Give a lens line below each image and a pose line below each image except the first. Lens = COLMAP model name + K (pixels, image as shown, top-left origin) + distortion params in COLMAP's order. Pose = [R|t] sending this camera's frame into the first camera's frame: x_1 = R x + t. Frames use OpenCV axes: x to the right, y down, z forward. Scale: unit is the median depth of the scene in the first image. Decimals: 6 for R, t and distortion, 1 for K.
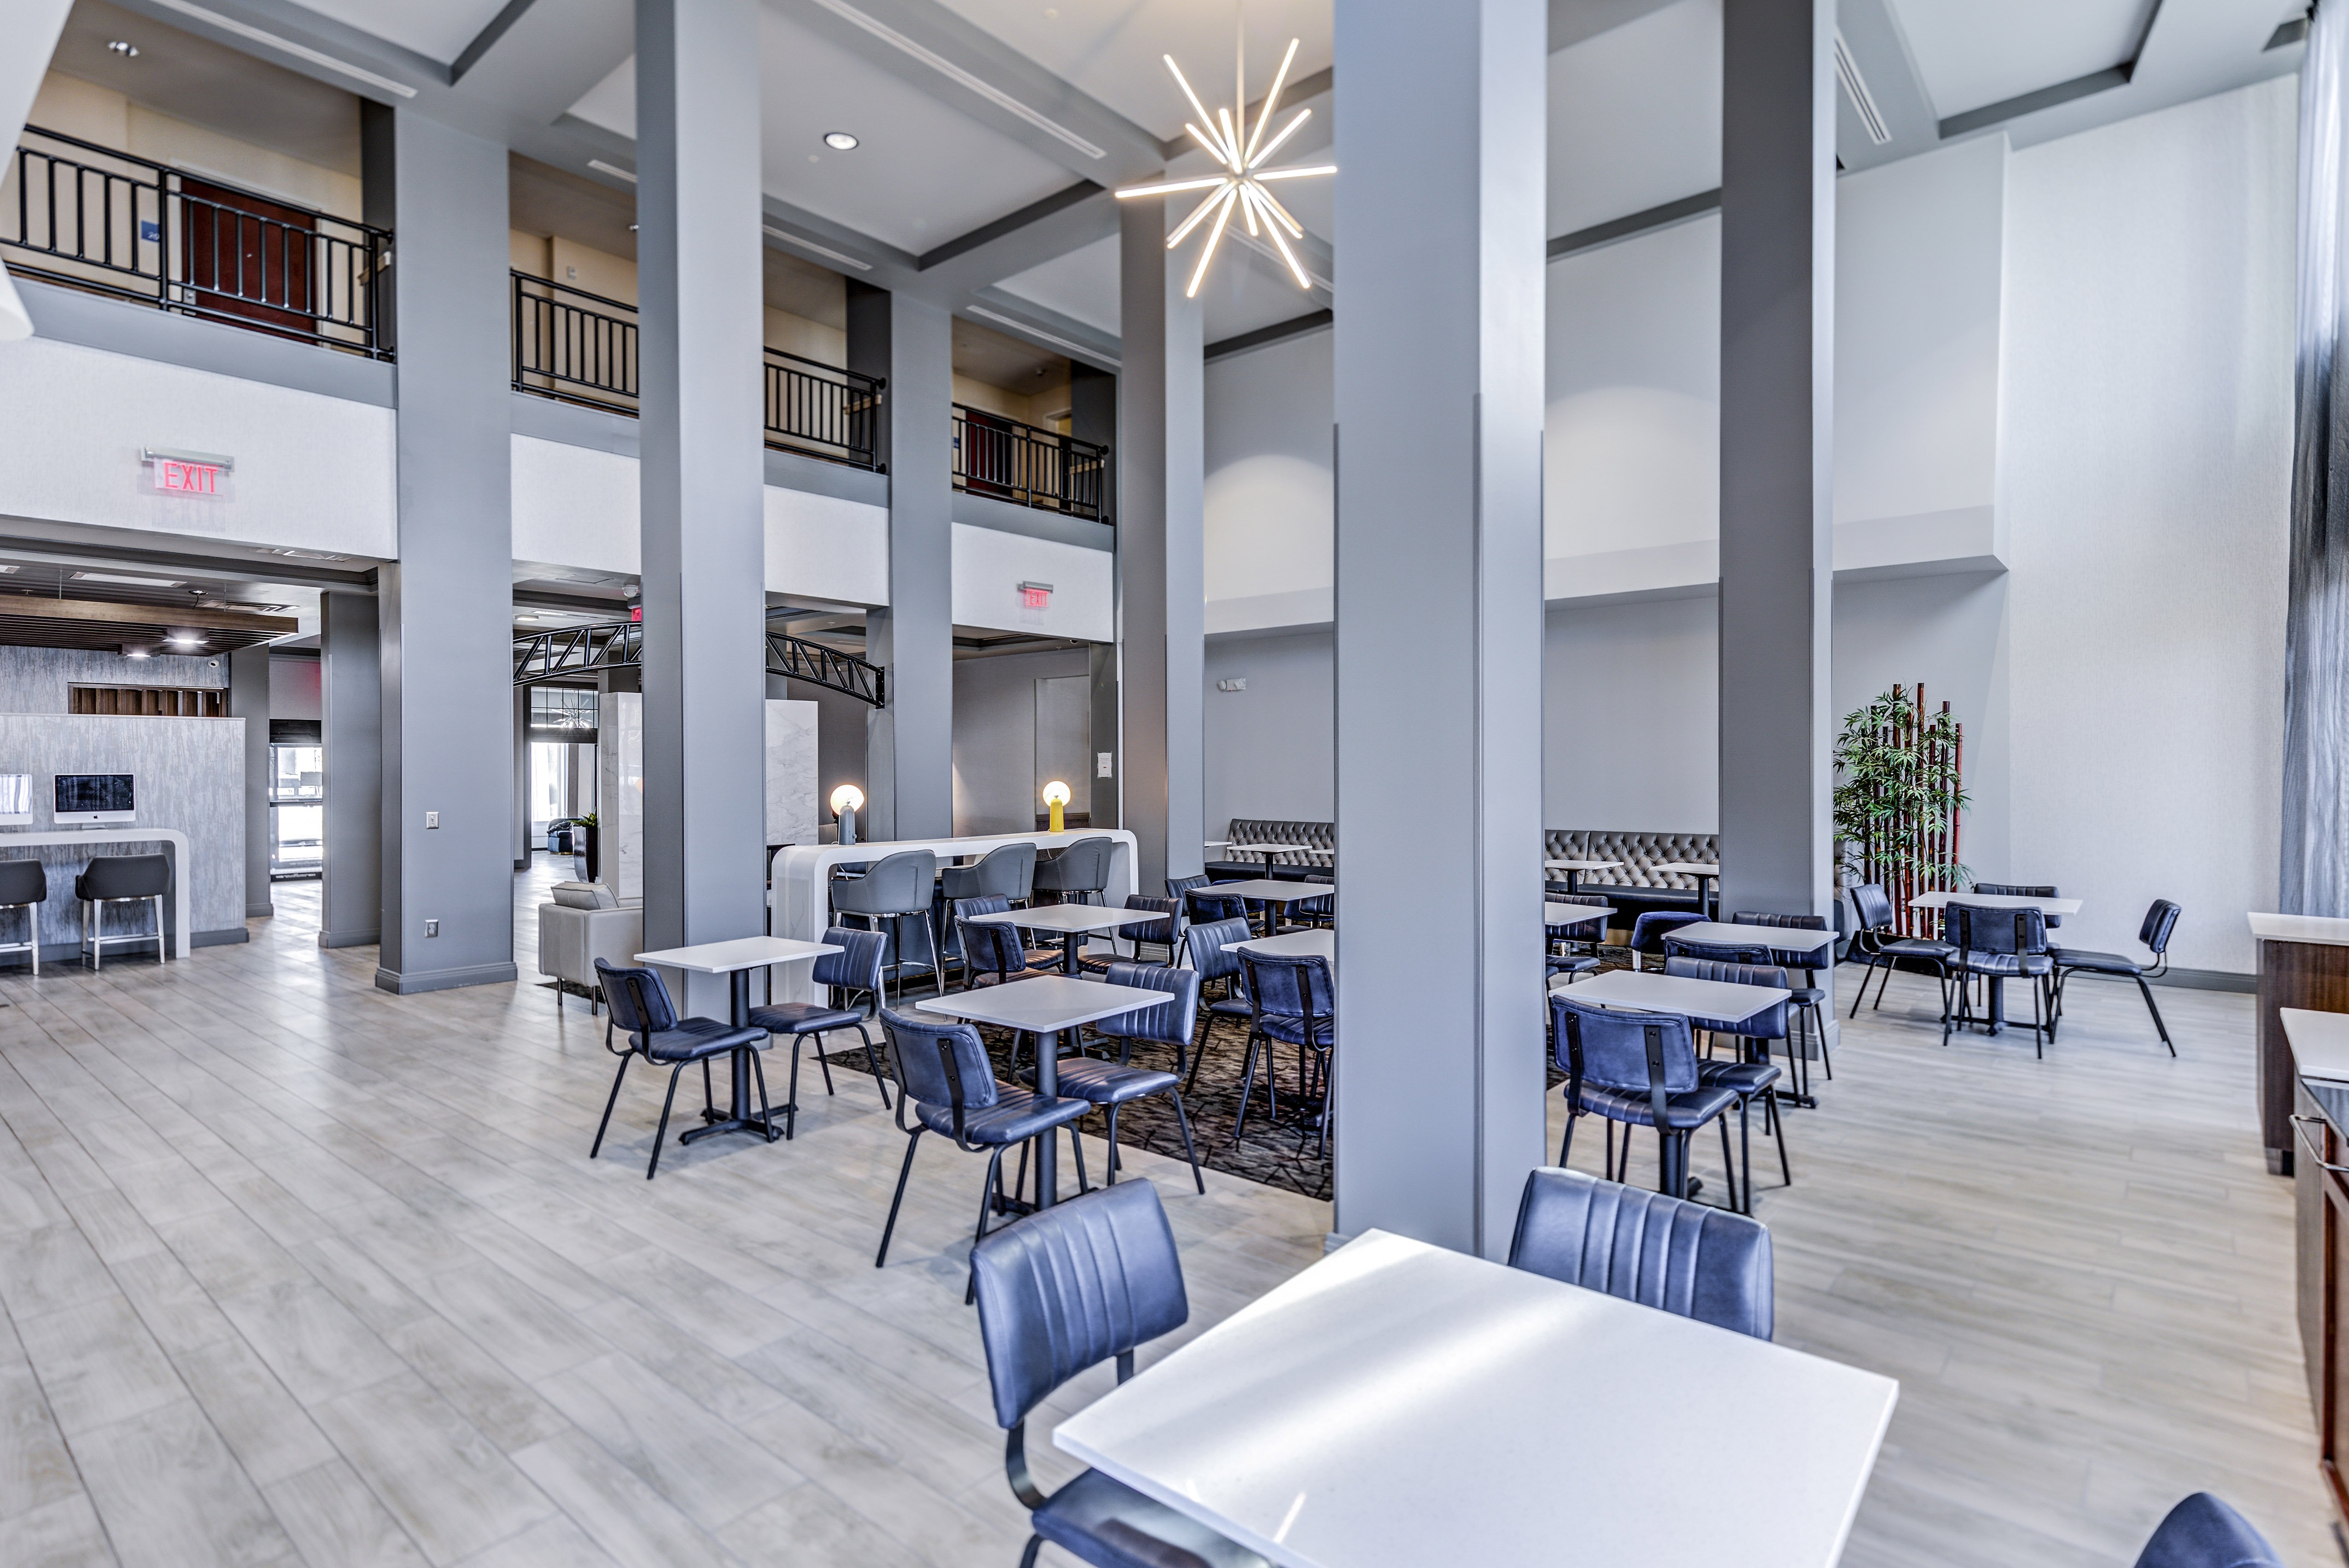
lens RADIAL K [[1196.8, 0, 1178.1], [0, 1196.8, 766.1], [0, 0, 1]] dist [0.028033, 0.000681]
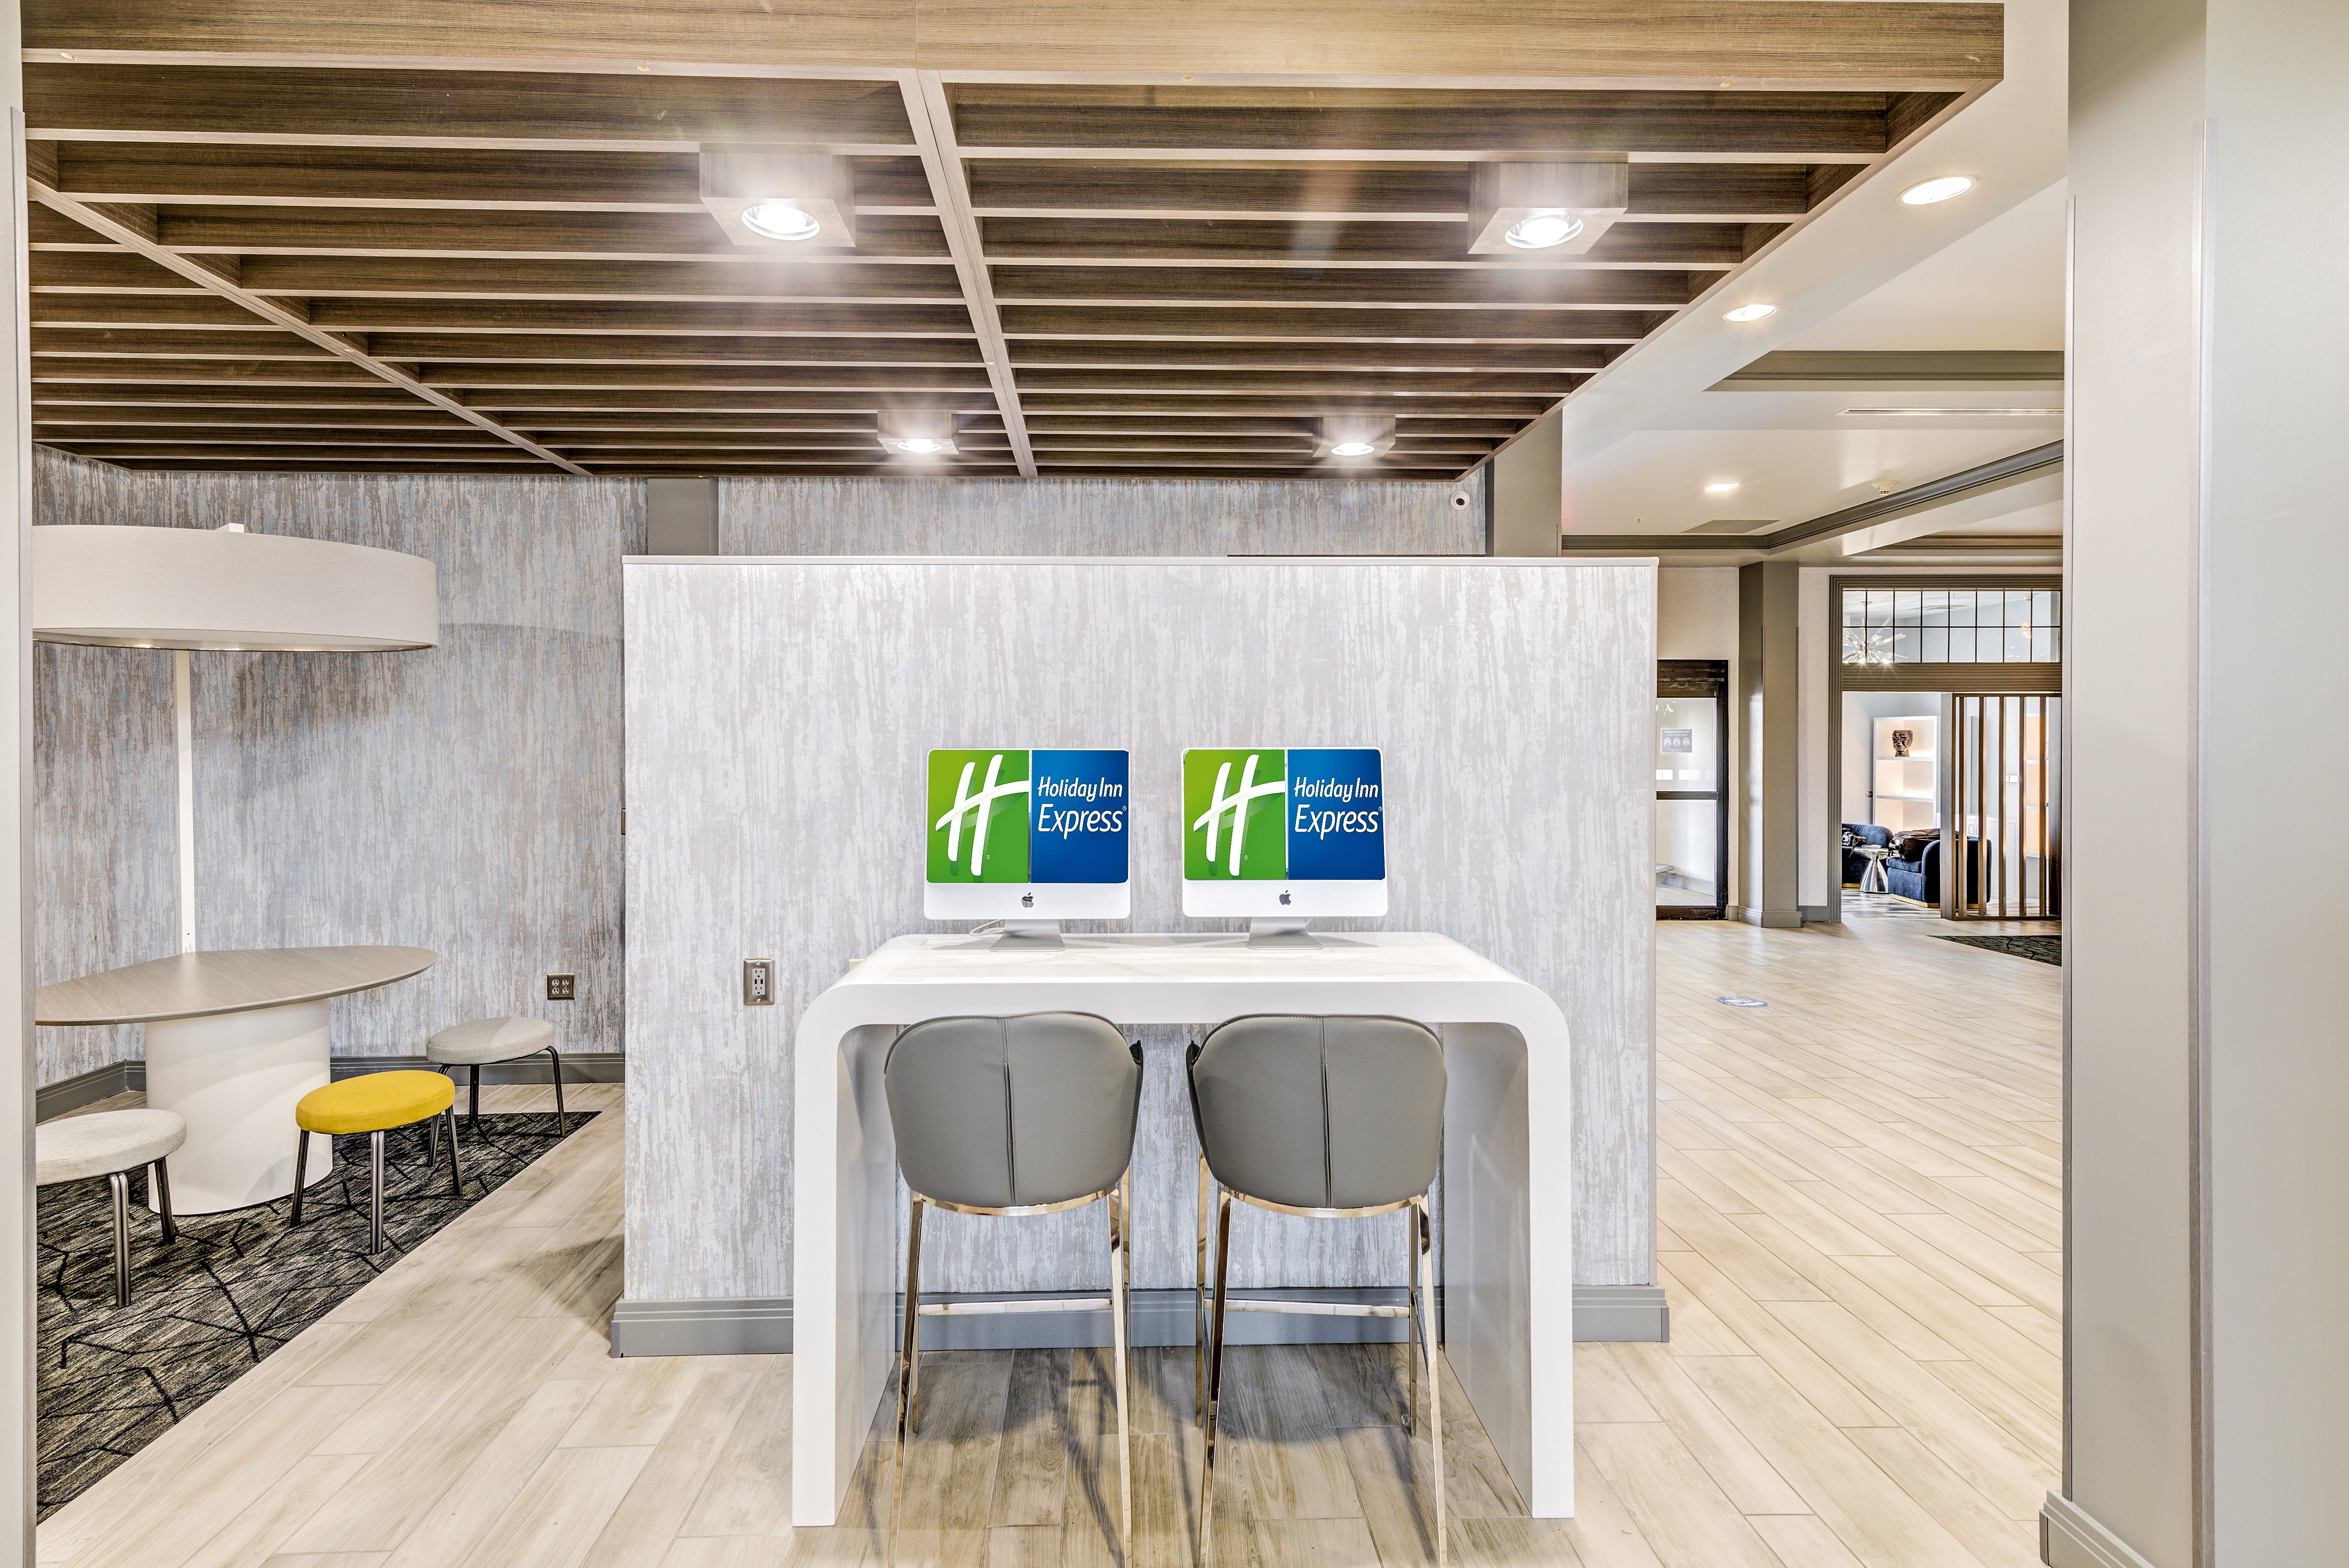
lens RADIAL K [[1196.8, 0, 1171.1], [0, 1196.8, 763.9], [0, 0, 1]] dist [0.028033, 0.000681]
pose [[0.681698, 0.013955, -0.731500, -0.655268], [-0.002330, 0.999854, 0.016903, 0.004972], [0.731630, -0.009819, 0.681632, 0.742349]]
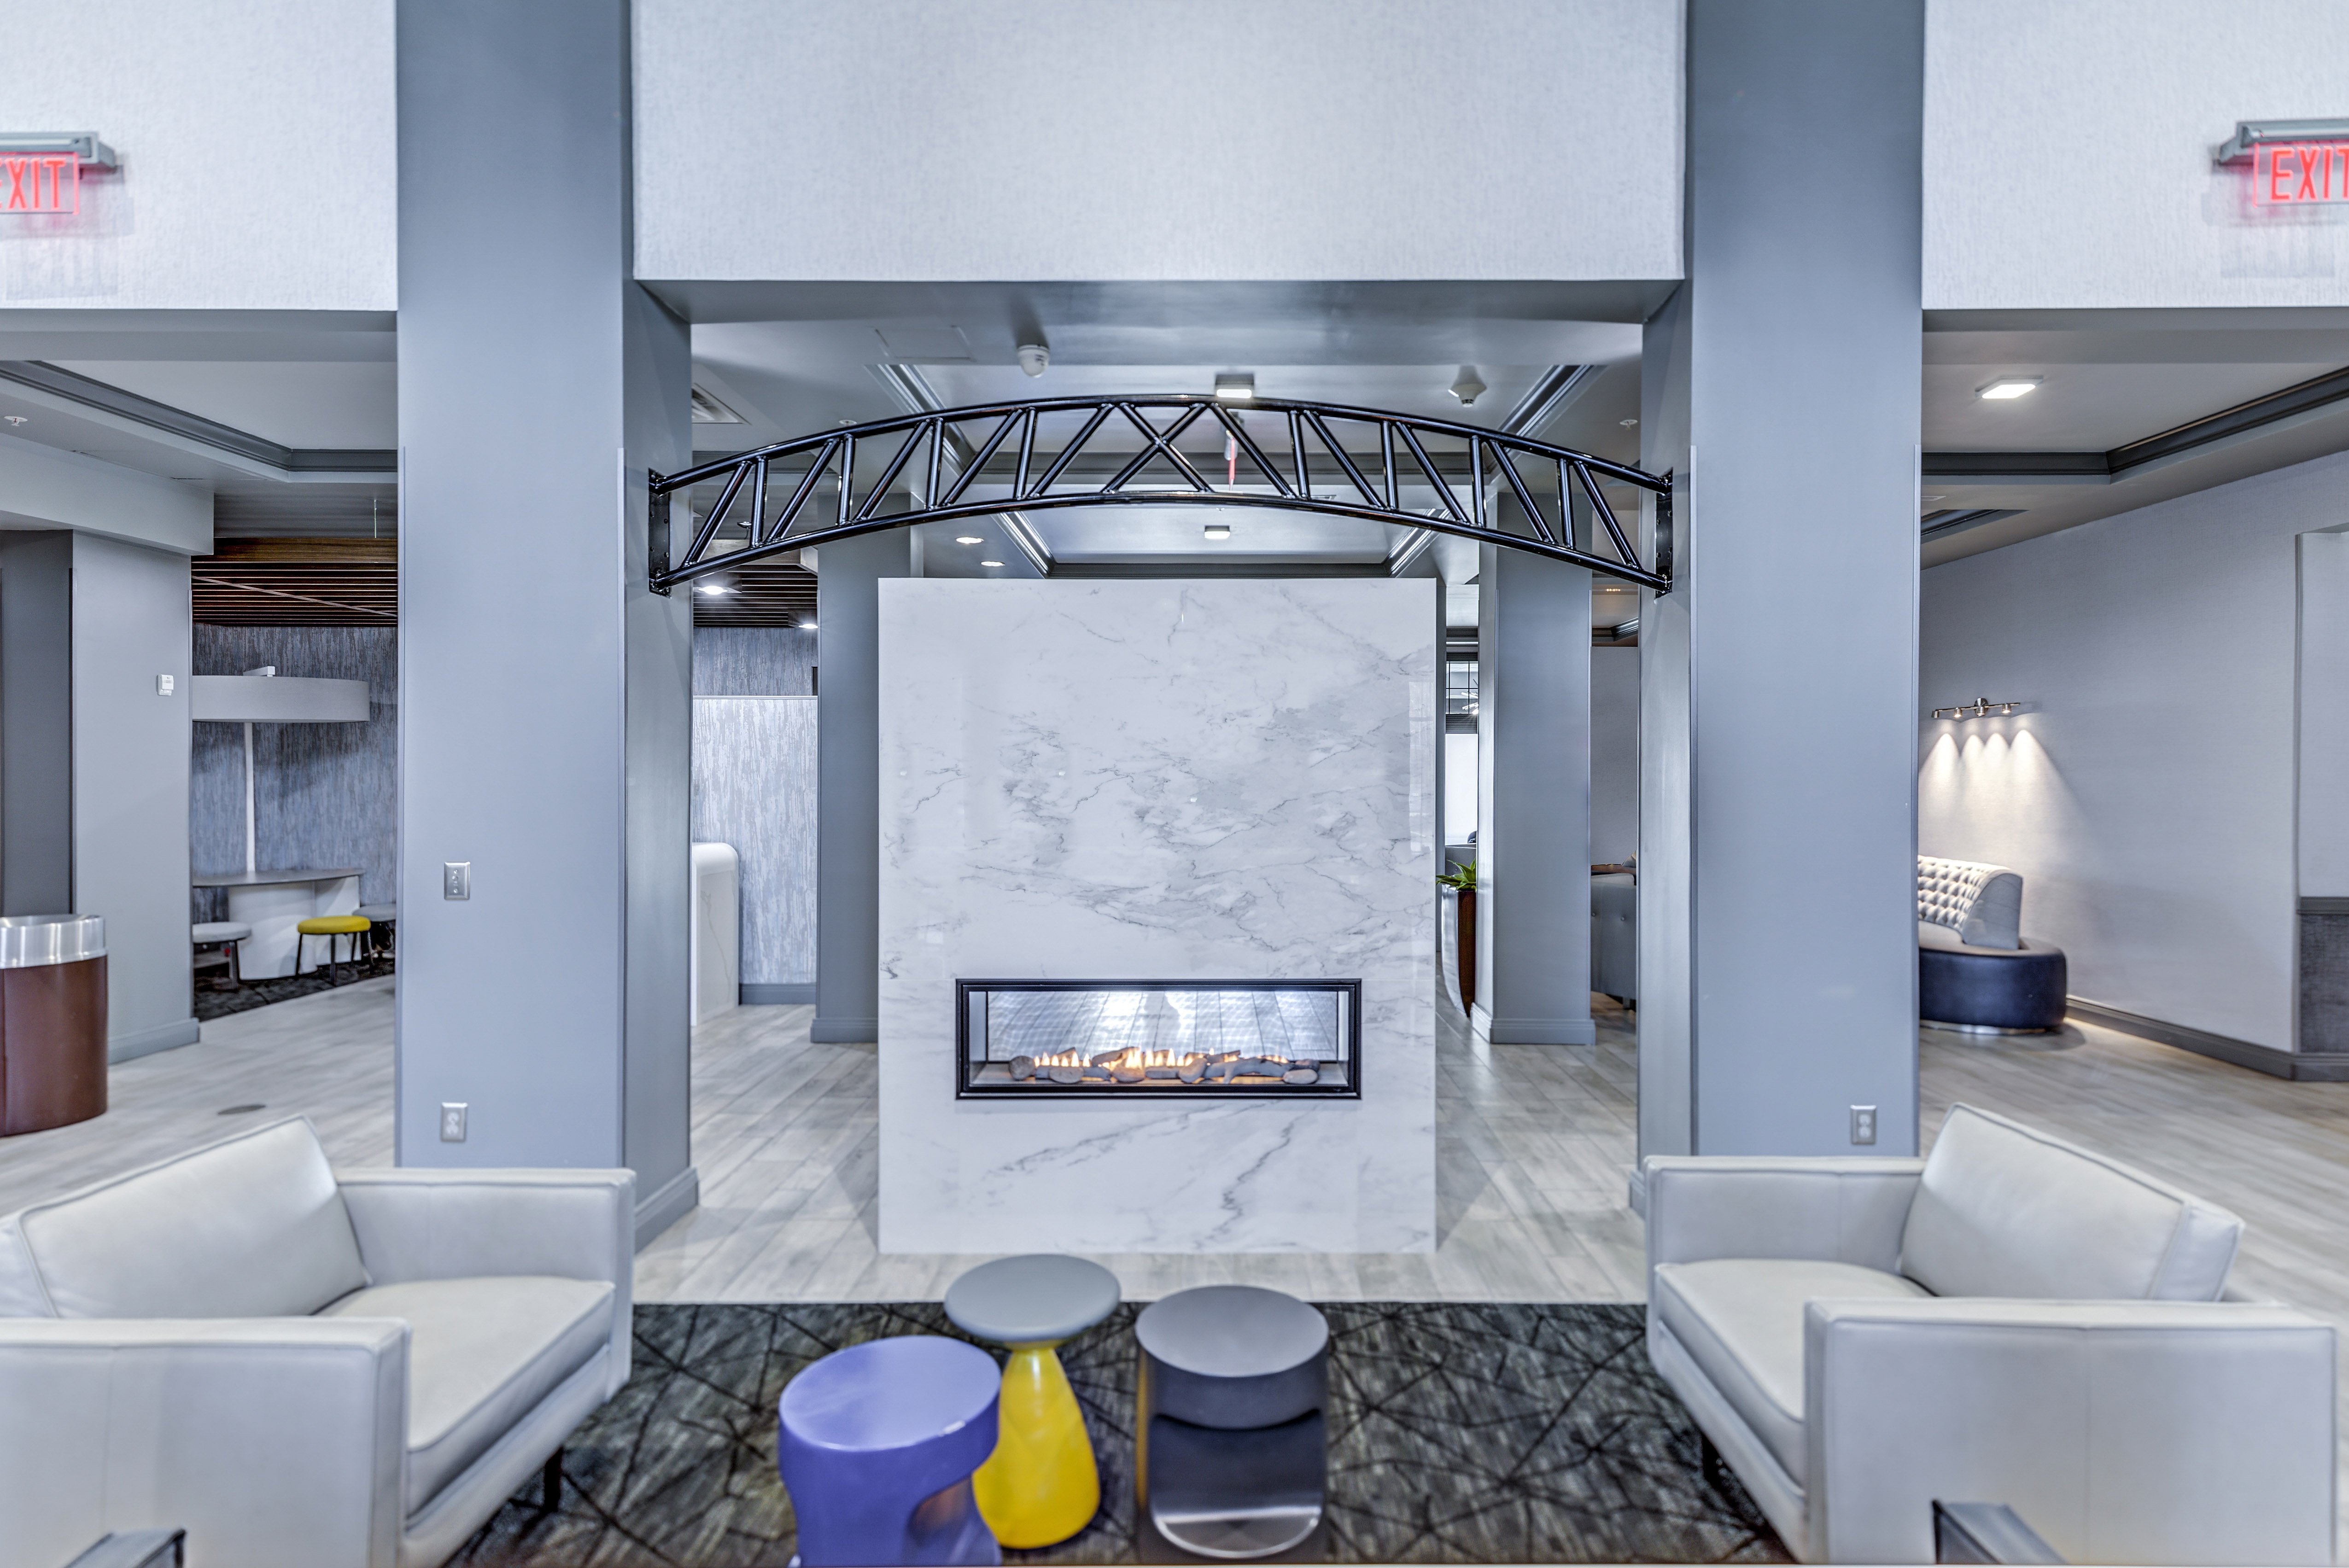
lens RADIAL K [[1196.6, 0, 1179.5], [0, 1196.6, 765.7], [0, 0, 1]] dist [0.028033, 0.000681]
pose [[0.652762, 0.004237, -0.757551, -0.082224], [-0.001235, 0.999989, 0.004529, -0.001011], [0.757562, -0.002020, 0.652760, 0.714339]]
